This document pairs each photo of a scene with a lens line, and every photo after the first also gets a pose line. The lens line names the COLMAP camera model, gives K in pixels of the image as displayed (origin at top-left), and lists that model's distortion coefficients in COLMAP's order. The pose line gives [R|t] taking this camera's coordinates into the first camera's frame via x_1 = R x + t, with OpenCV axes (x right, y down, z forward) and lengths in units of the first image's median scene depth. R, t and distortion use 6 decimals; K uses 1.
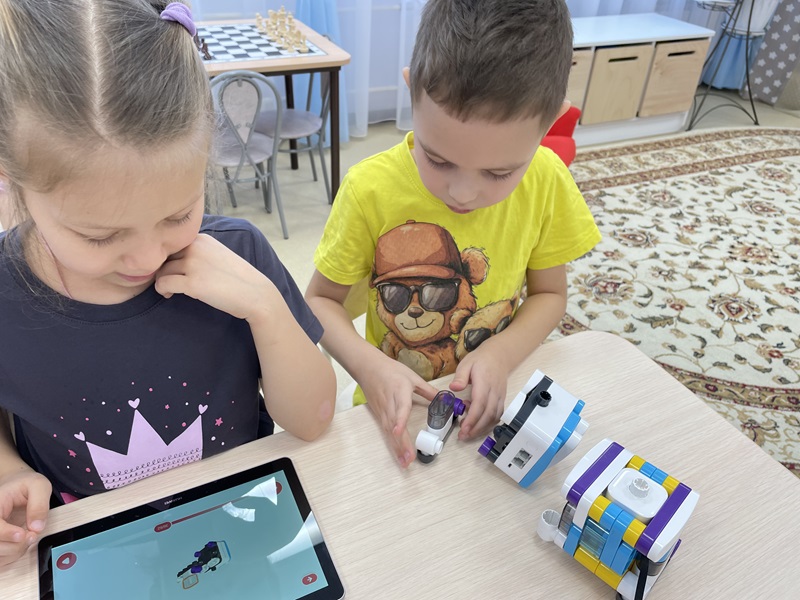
lens RADIAL K [[604.7, 0, 400.0], [0, 604.7, 300.0], [0, 0, 1]] dist [0.079395, -0.108057]
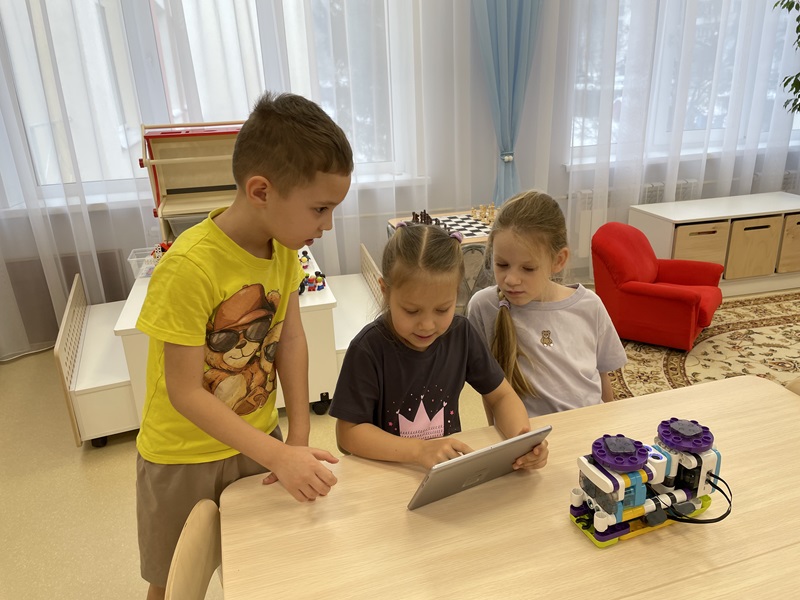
lens RADIAL K [[604.7, 0, 400.0], [0, 604.7, 300.0], [0, 0, 1]] dist [0.079395, -0.108057]
pose [[0.978914, -0.010018, -0.204029, -0.092368], [-0.045621, 0.962849, -0.266160, 0.113382], [0.199116, 0.269856, 0.942089, -0.278507]]
